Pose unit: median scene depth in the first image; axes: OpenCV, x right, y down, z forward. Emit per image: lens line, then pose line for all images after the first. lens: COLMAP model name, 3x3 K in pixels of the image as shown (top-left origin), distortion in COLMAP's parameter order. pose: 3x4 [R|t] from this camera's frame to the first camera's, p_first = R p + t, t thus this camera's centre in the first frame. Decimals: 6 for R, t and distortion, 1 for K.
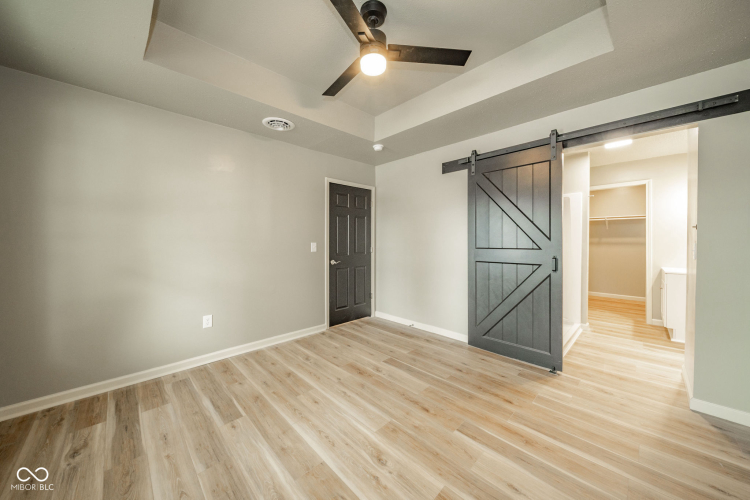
lens RADIAL K [[262.4, 0, 370.2], [0, 262.4, 242.2], [0, 0, 1]] dist [0.000335, -0.001469]
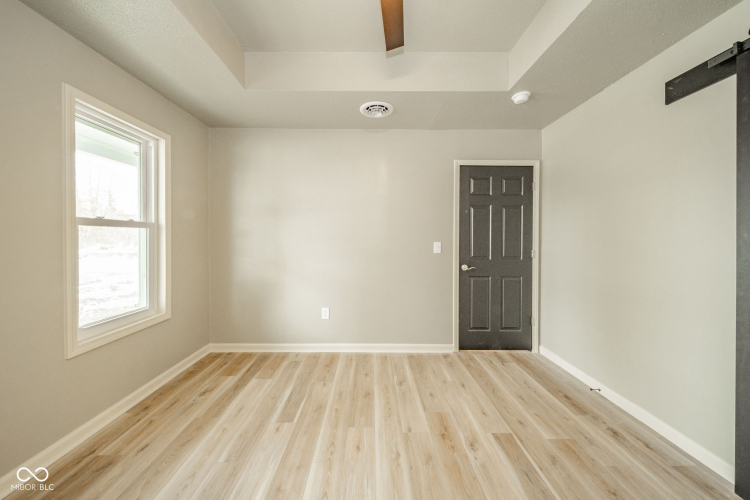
lens RADIAL K [[262.4, 0, 370.8], [0, 262.4, 239.2], [0, 0, 1]] dist [0.000335, -0.001469]
pose [[0.729453, 0.005930, -0.684005, 0.252979], [-0.010943, 0.999936, -0.003000, -0.003169], [0.683943, 0.009673, 0.729471, 0.332415]]
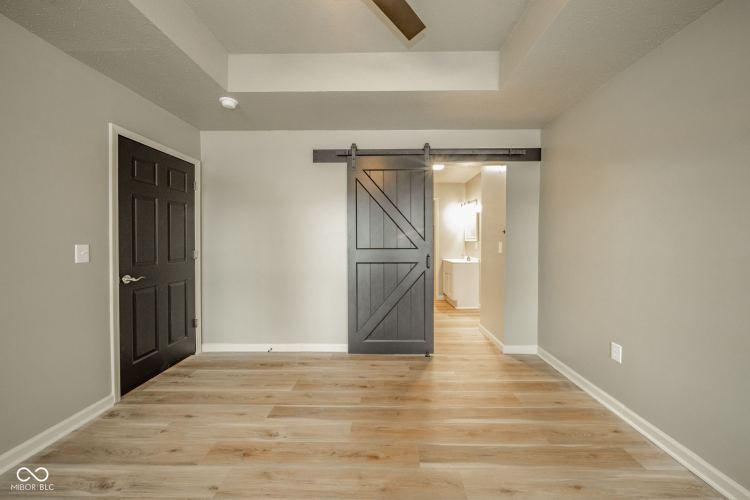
lens RADIAL K [[262.4, 0, 378.5], [0, 262.4, 244.5], [0, 0, 1]] dist [0.000335, -0.001469]
pose [[0.699460, -0.008977, 0.714615, -0.226959], [0.004279, 0.999956, 0.008374, -0.000494], [-0.714659, -0.002800, 0.699468, 0.306811]]
